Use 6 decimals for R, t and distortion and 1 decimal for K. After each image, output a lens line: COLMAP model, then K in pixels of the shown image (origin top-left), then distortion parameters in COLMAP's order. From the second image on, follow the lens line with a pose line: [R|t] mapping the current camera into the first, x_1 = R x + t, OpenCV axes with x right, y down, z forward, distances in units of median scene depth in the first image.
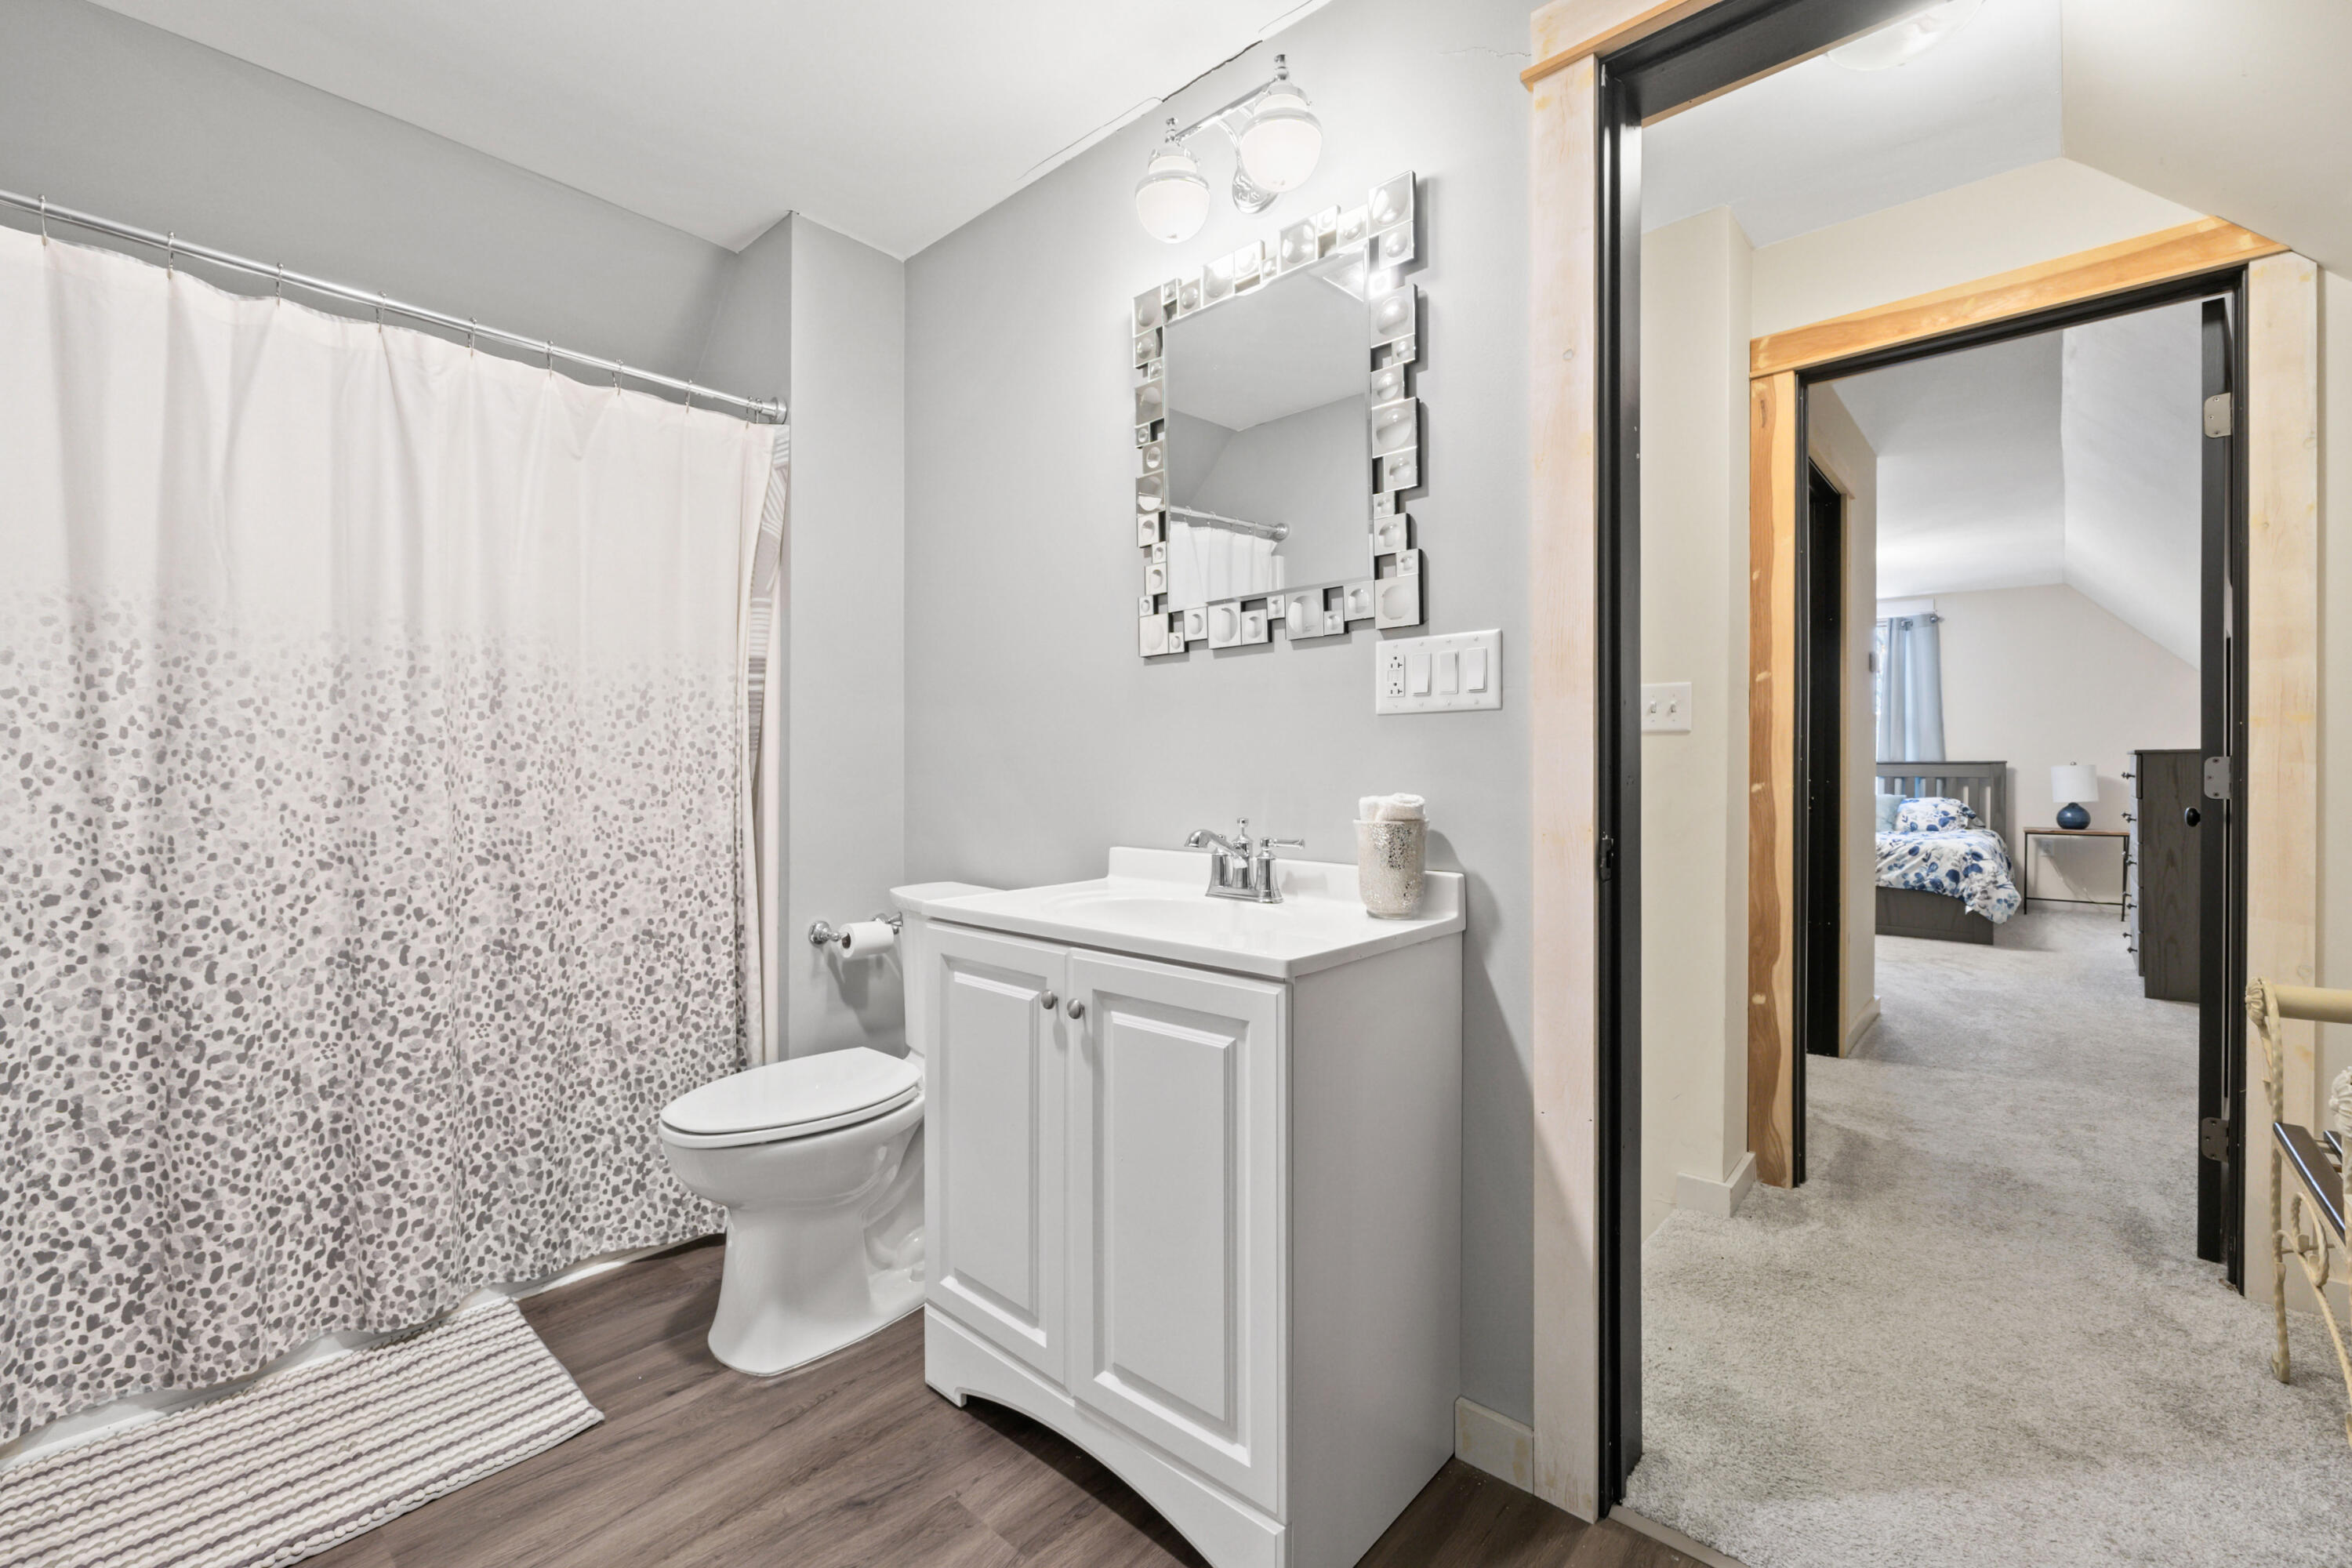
lens RADIAL K [[983.4, 0, 1182.8], [0, 983.4, 775.1], [0, 0, 1]] dist [-0.000663, -0.000090]
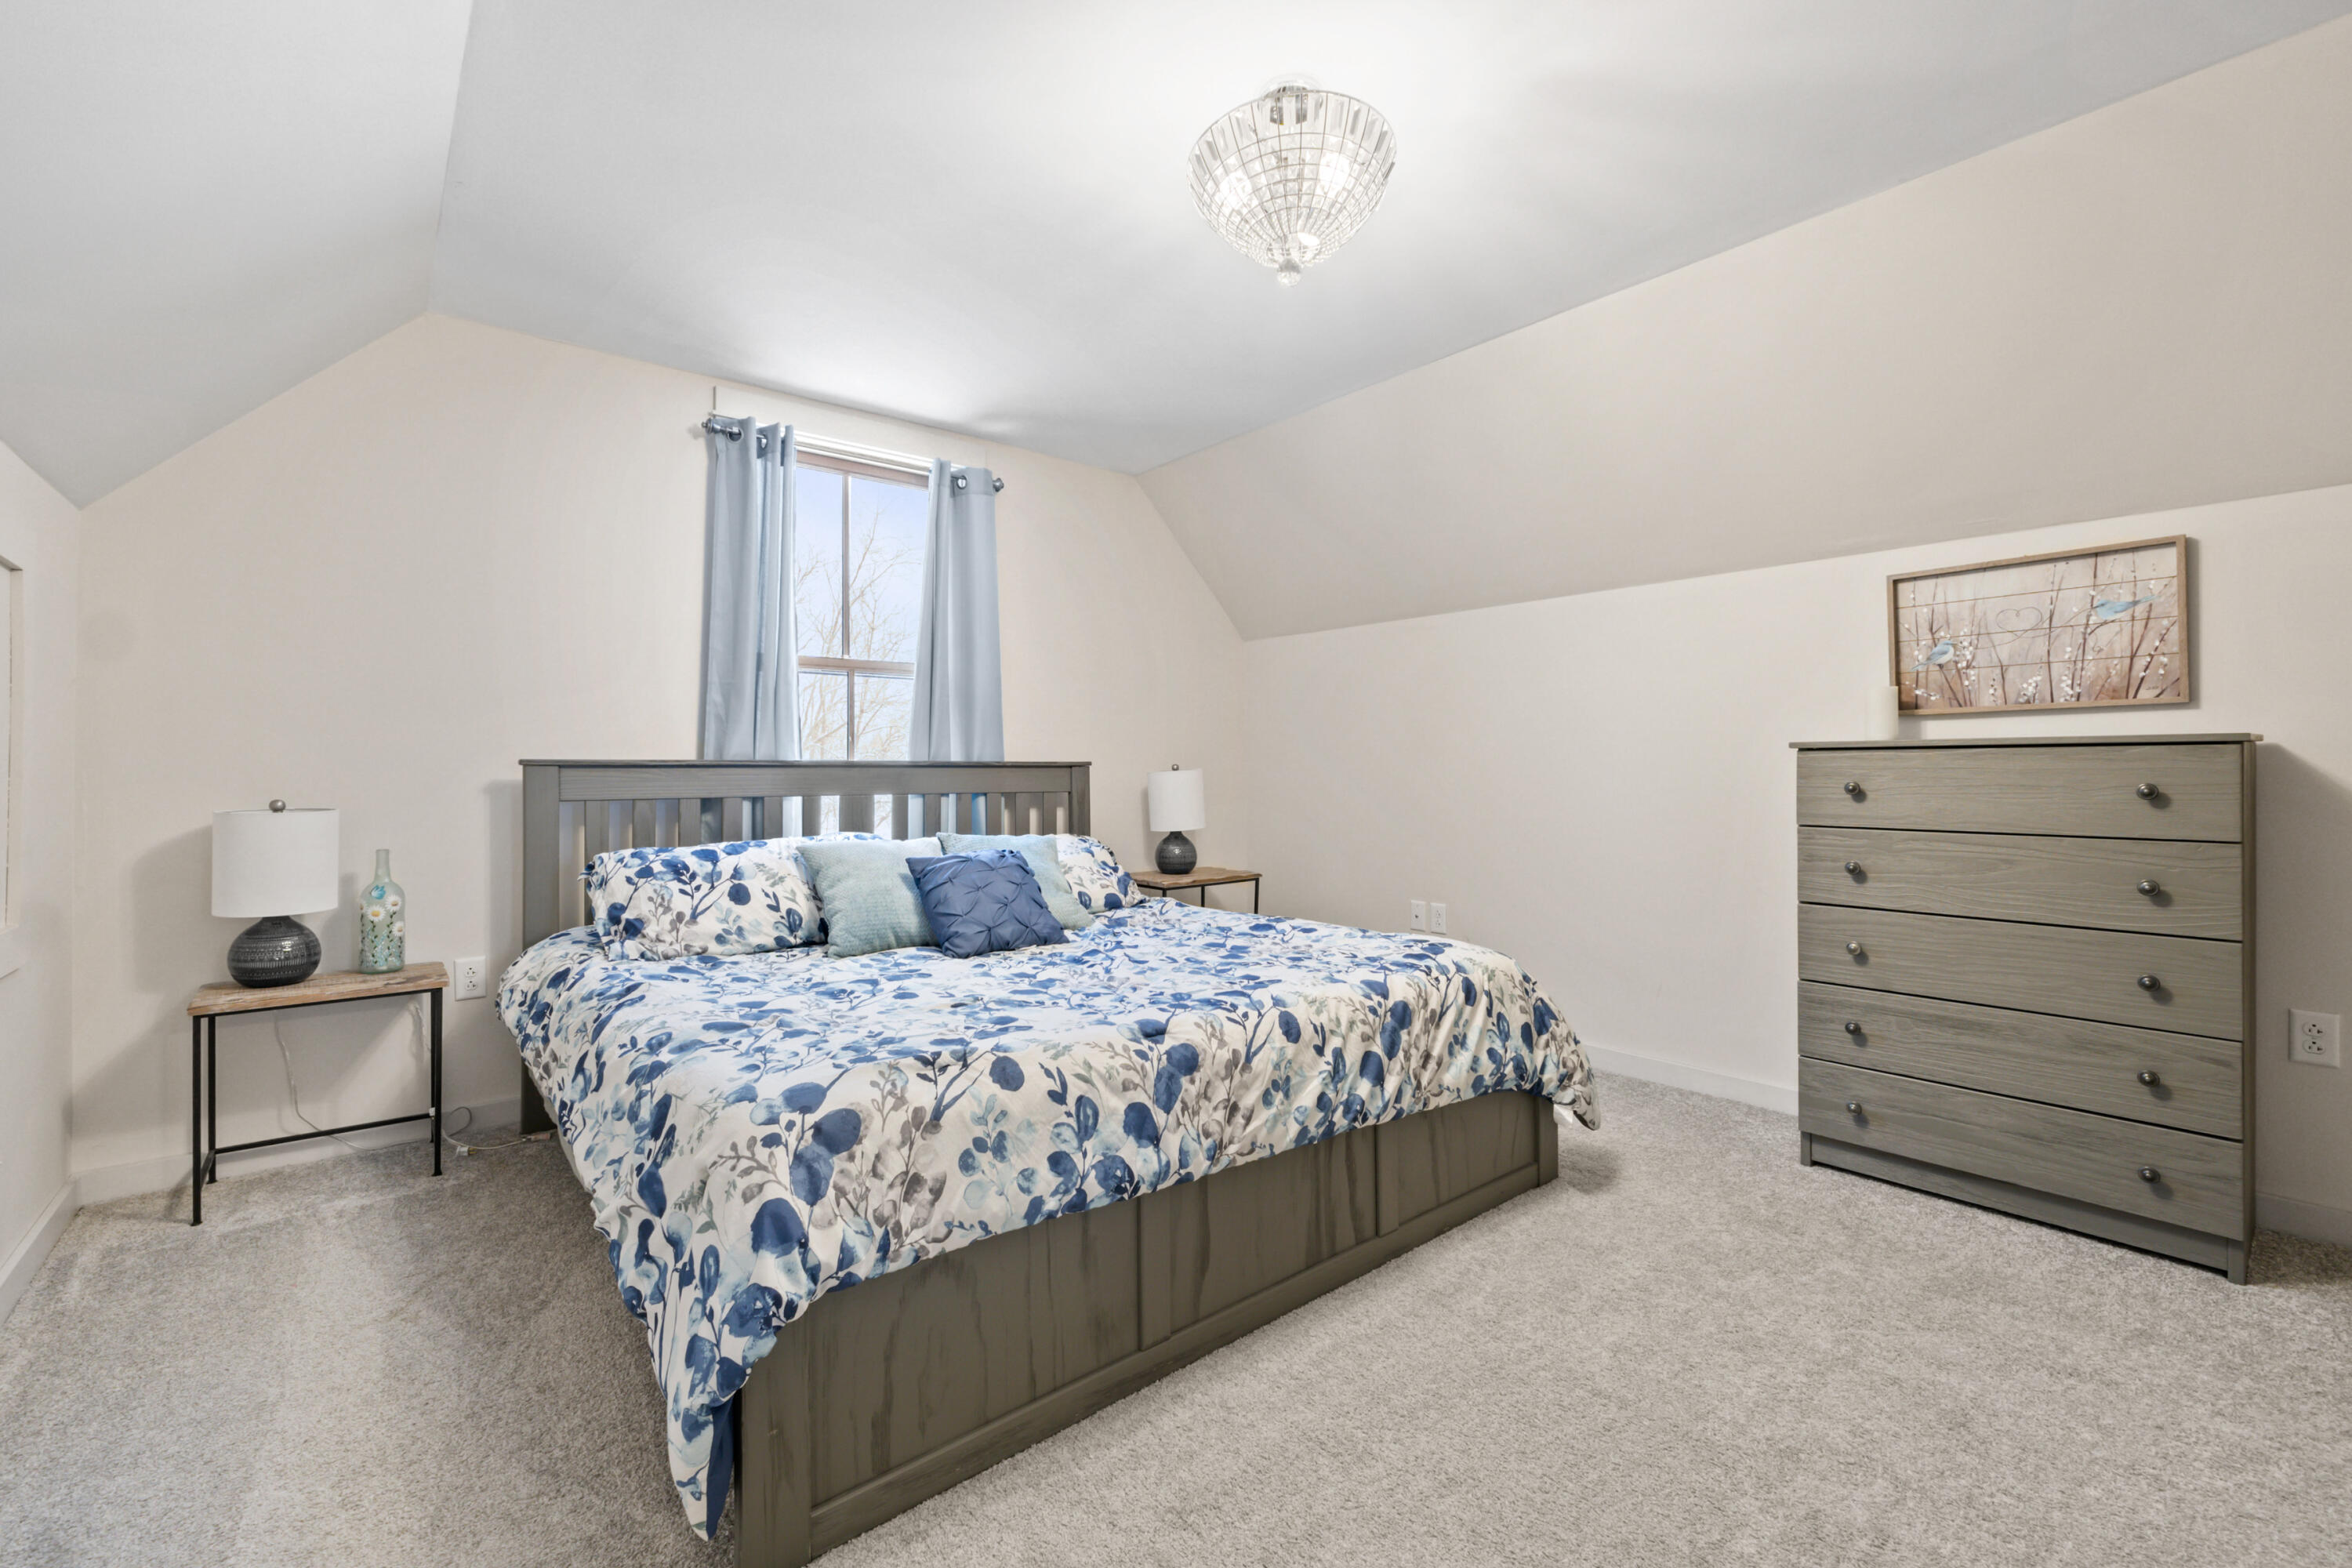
lens RADIAL K [[983.4, 0, 1182.8], [0, 983.4, 775.1], [0, 0, 1]] dist [-0.000663, -0.000090]
pose [[0.162093, 0.000630, 0.986775, 0.282357], [0.007724, 0.999968, -0.001907, -0.006241], [-0.986745, 0.007931, 0.162083, 0.852598]]
